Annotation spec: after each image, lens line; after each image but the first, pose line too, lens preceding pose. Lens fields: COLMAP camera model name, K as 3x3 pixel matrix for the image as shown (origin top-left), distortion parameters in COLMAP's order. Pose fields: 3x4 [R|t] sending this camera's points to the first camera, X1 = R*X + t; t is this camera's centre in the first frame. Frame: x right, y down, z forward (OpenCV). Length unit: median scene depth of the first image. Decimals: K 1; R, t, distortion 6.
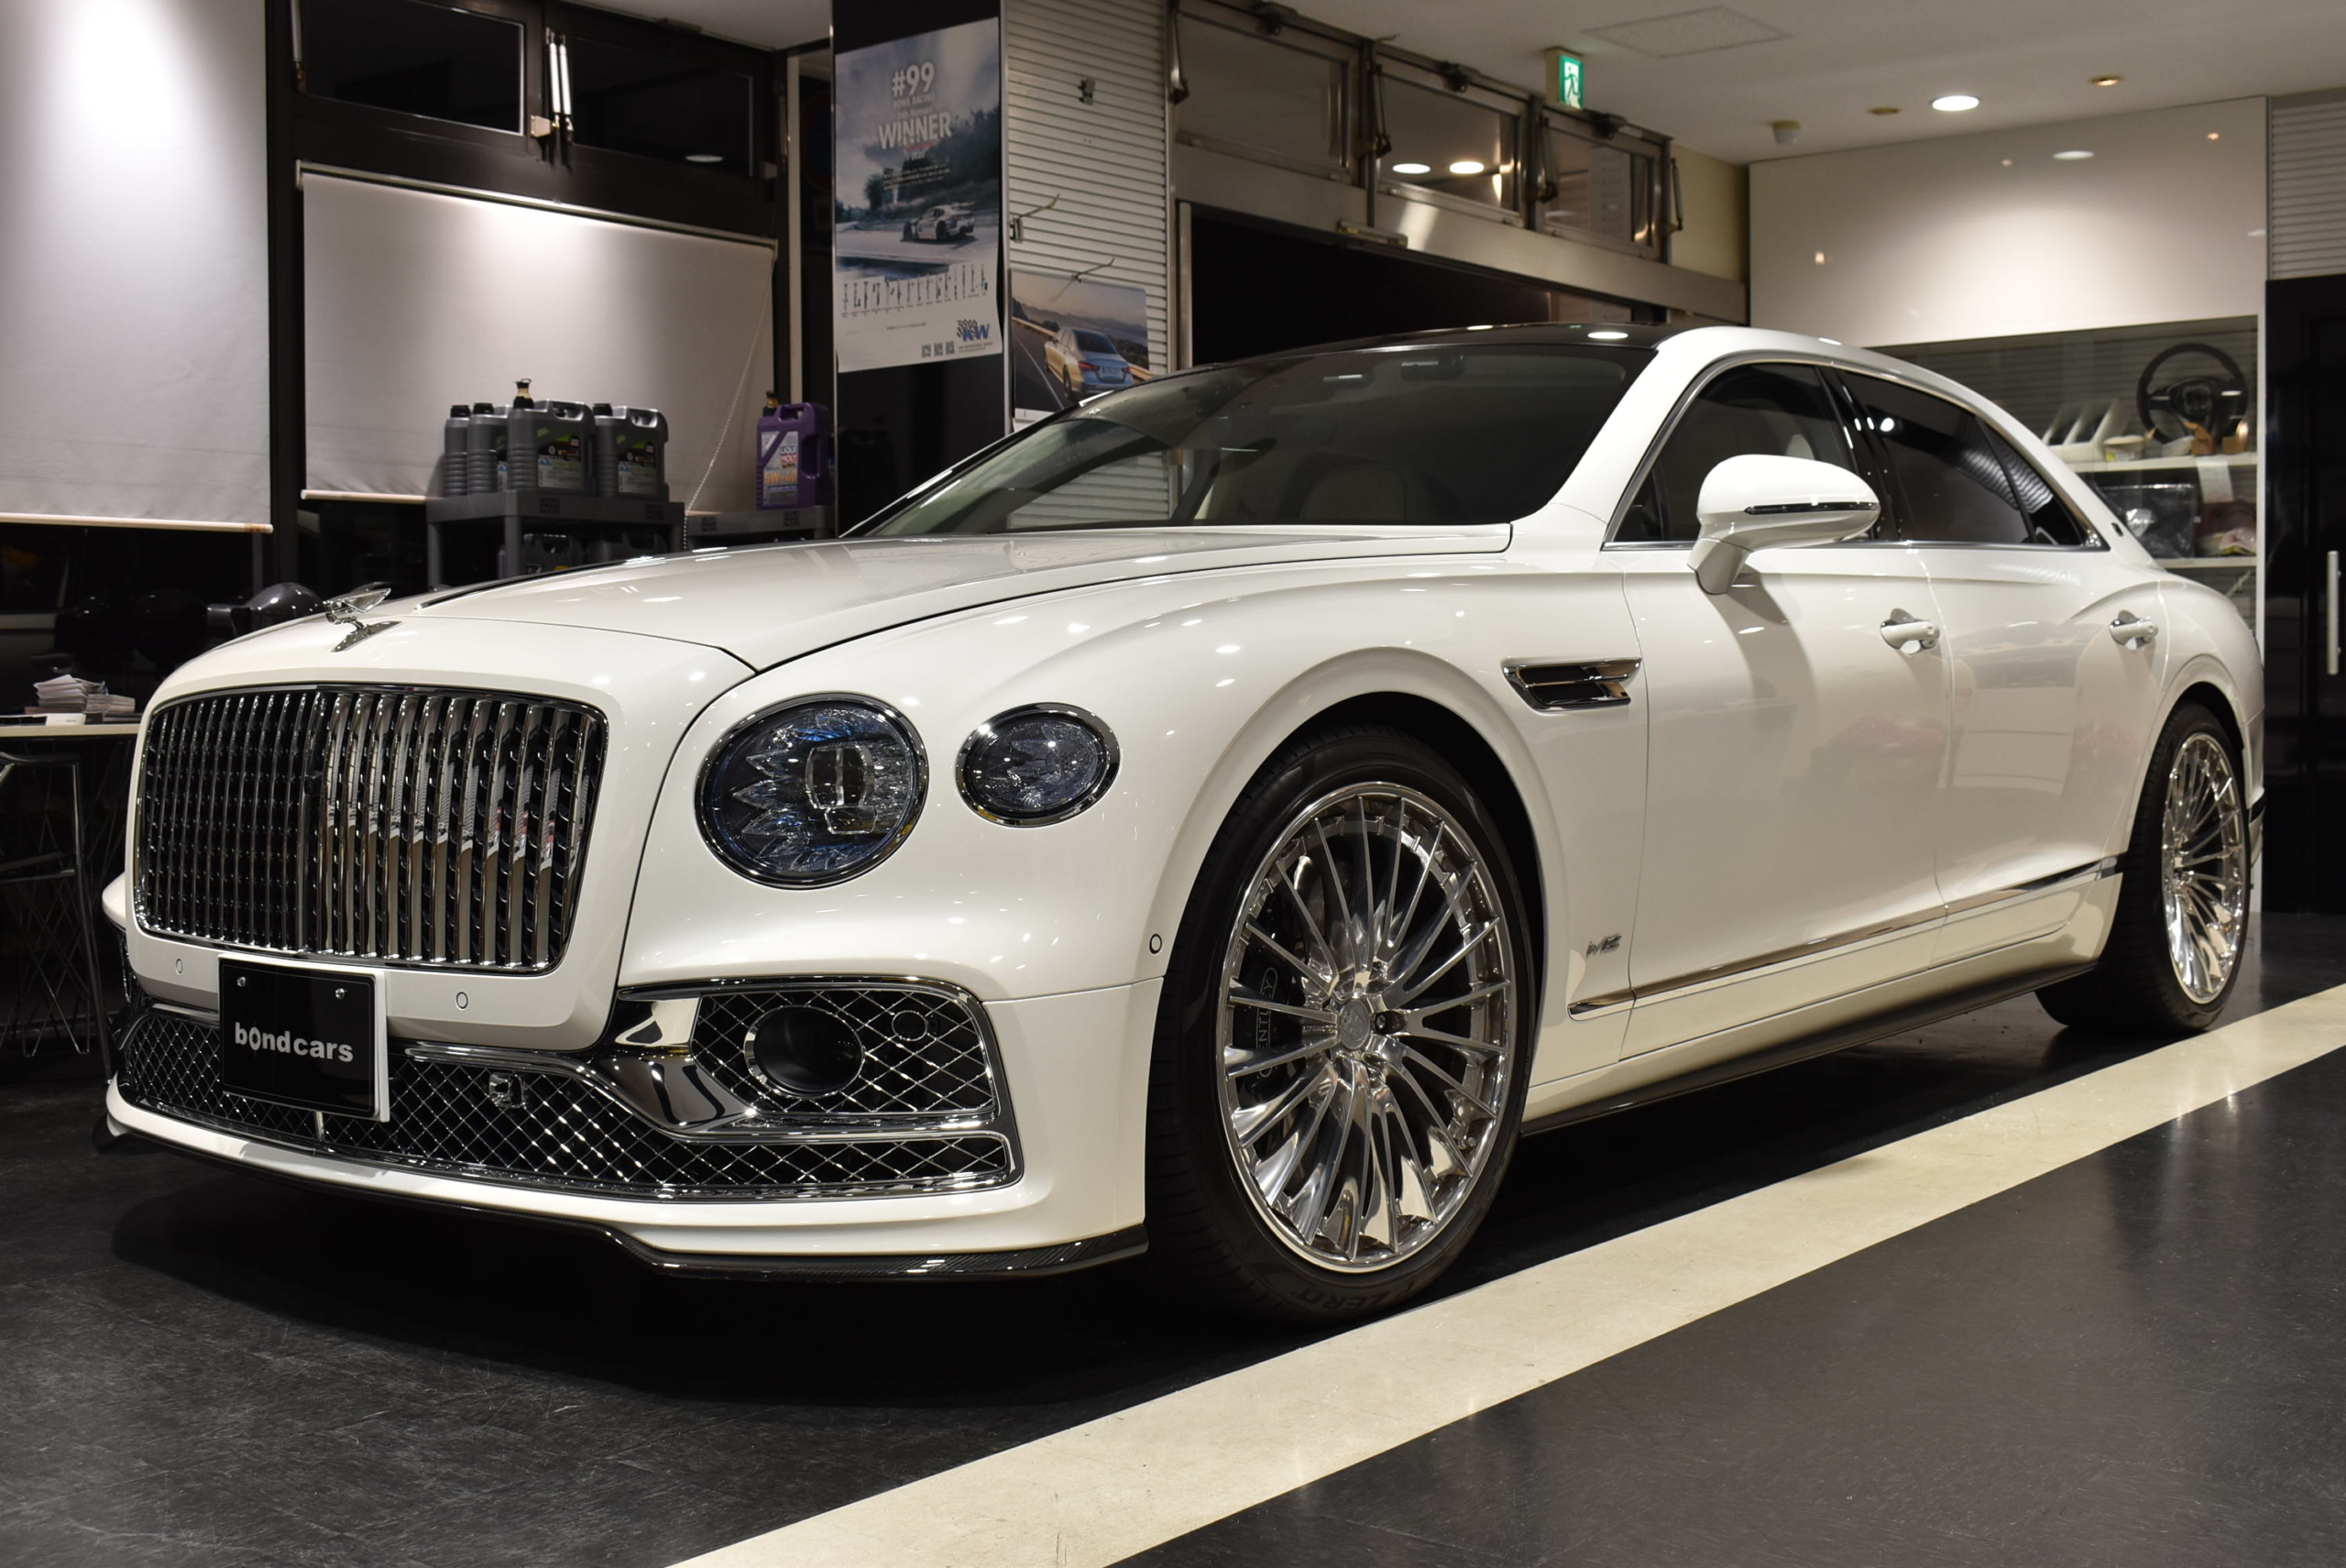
lens RADIAL K [[2683.3, 0, 1173.0], [0, 2683.3, 784.0], [0, 0, 1]] dist [-0.074962, -0.019376]
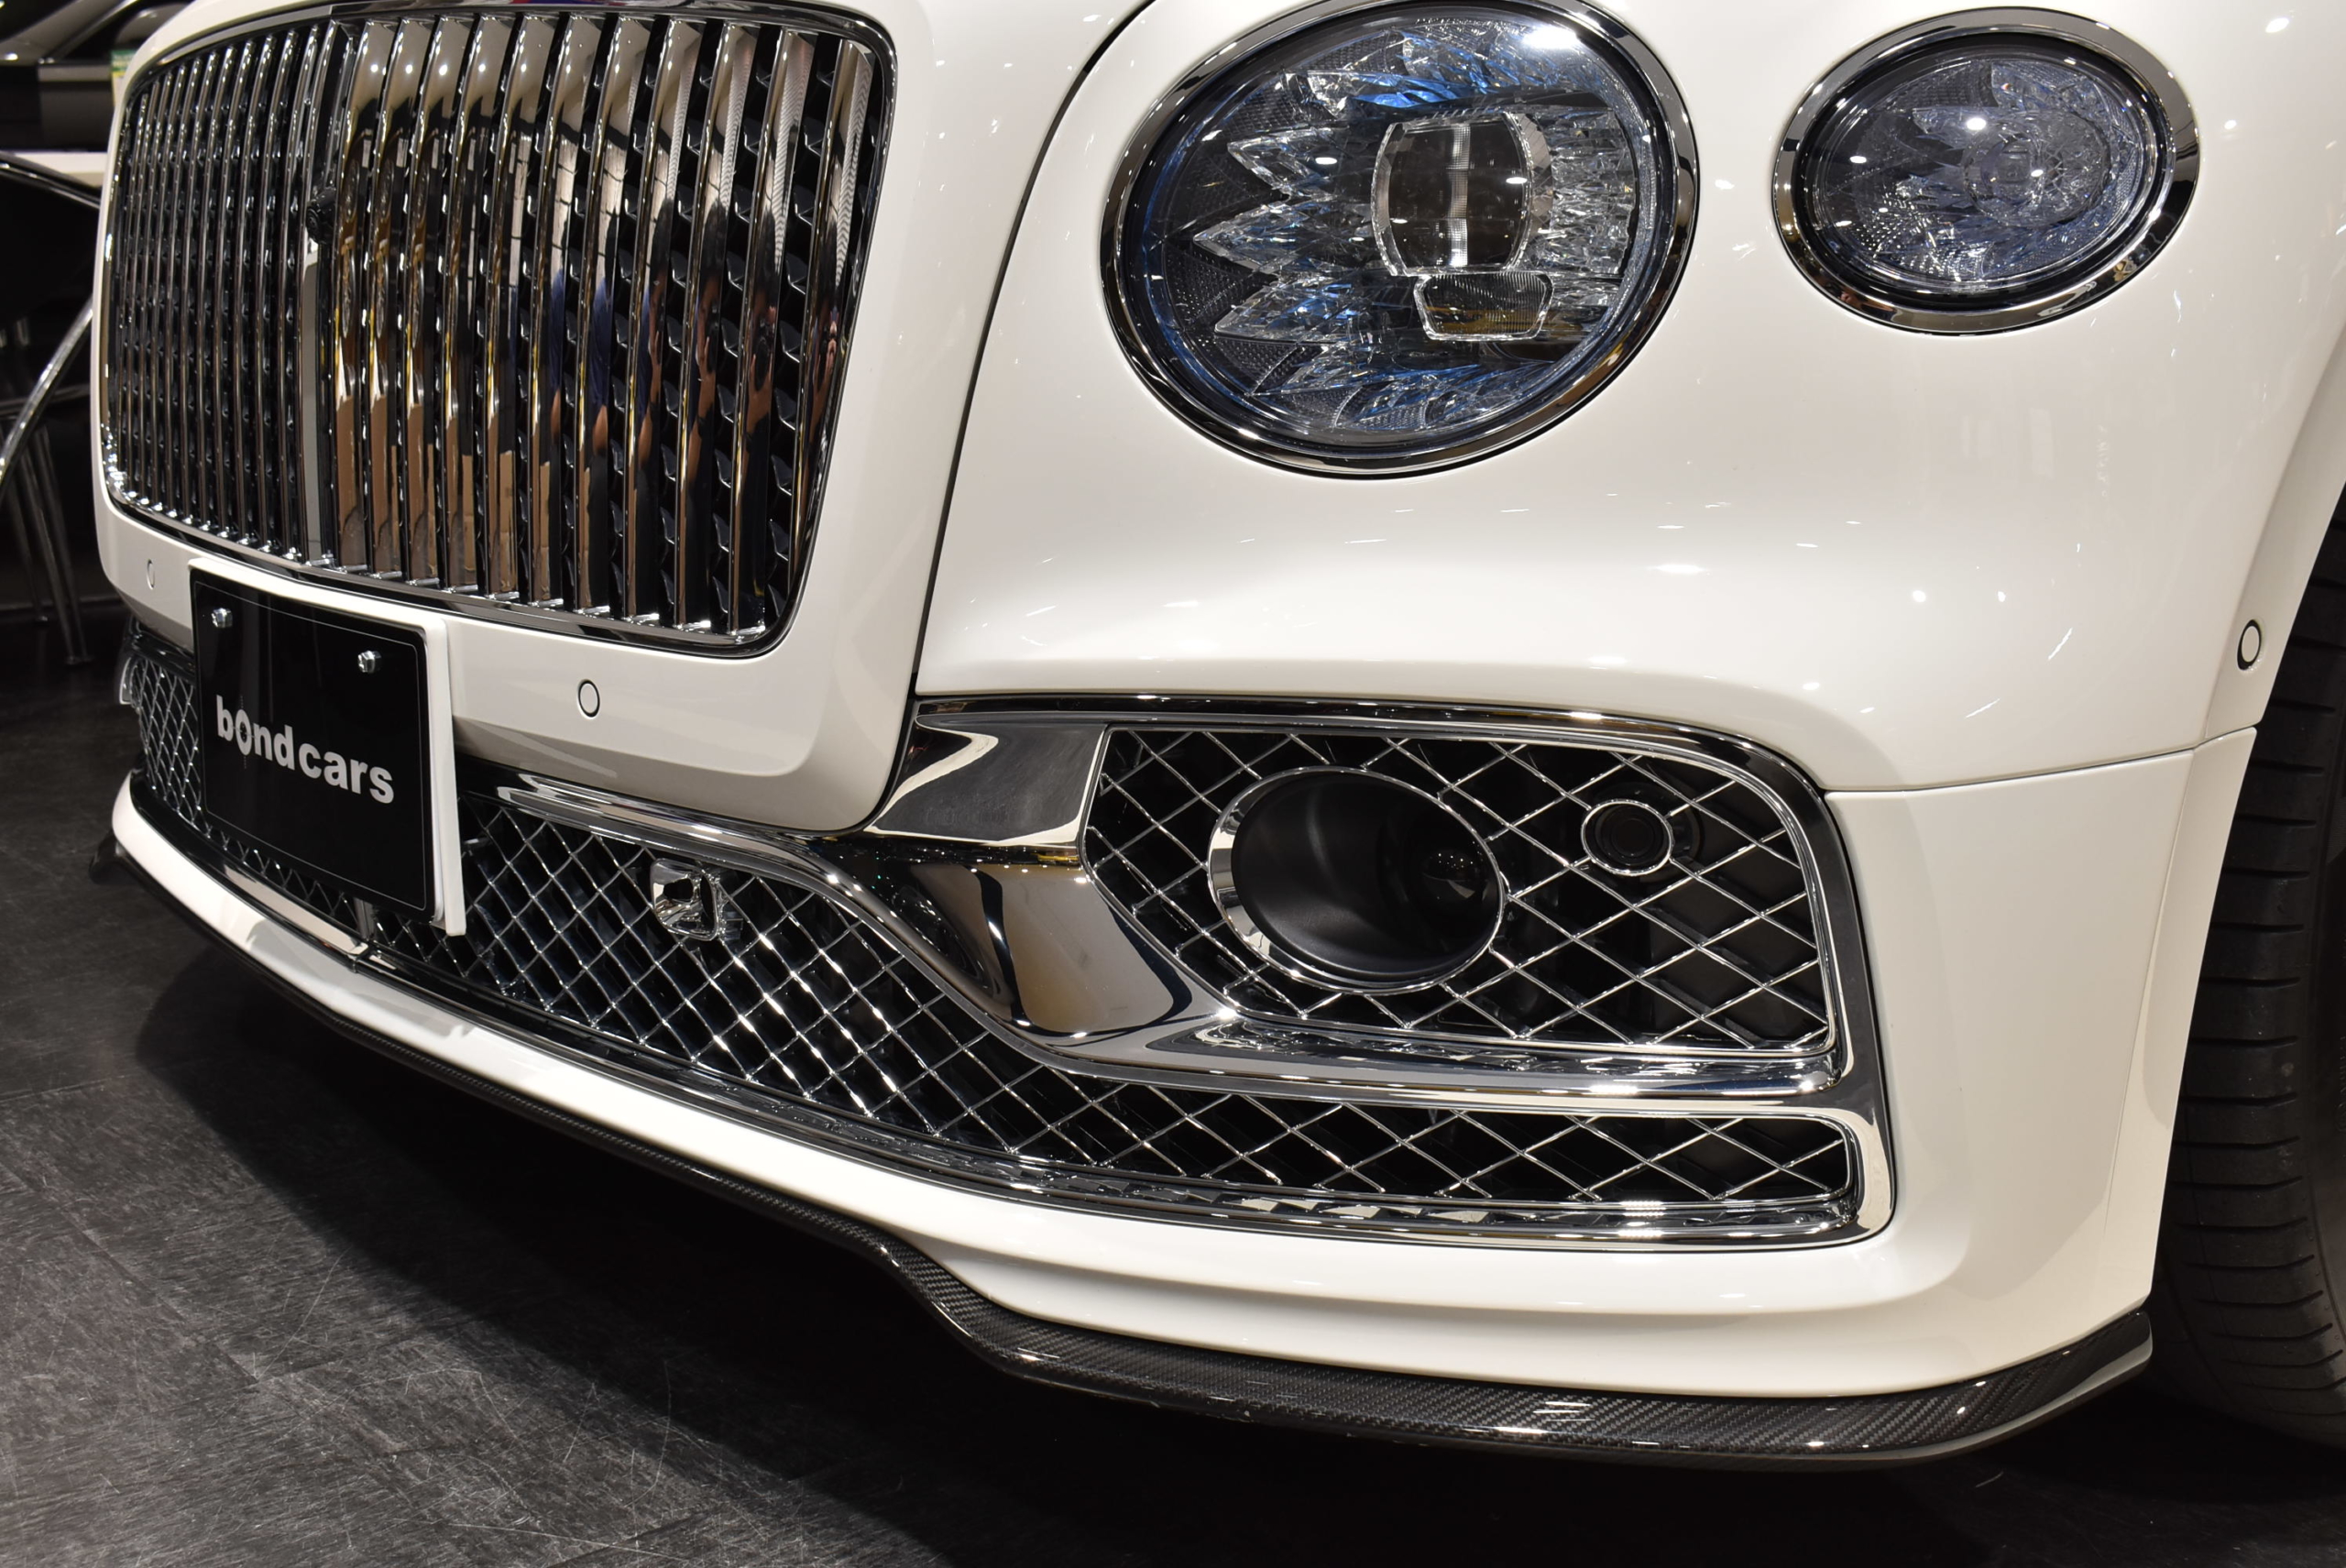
lens RADIAL K [[1976.3, 0, 1173.0], [0, 1976.3, 784.0], [0, 0, 1]] dist [-0.009378, -0.008107]
pose [[0.987881, 0.054575, -0.145302, -0.119567], [-0.020963, 0.974480, 0.223492, 0.018177], [0.153791, -0.217738, 0.963815, 0.692735]]
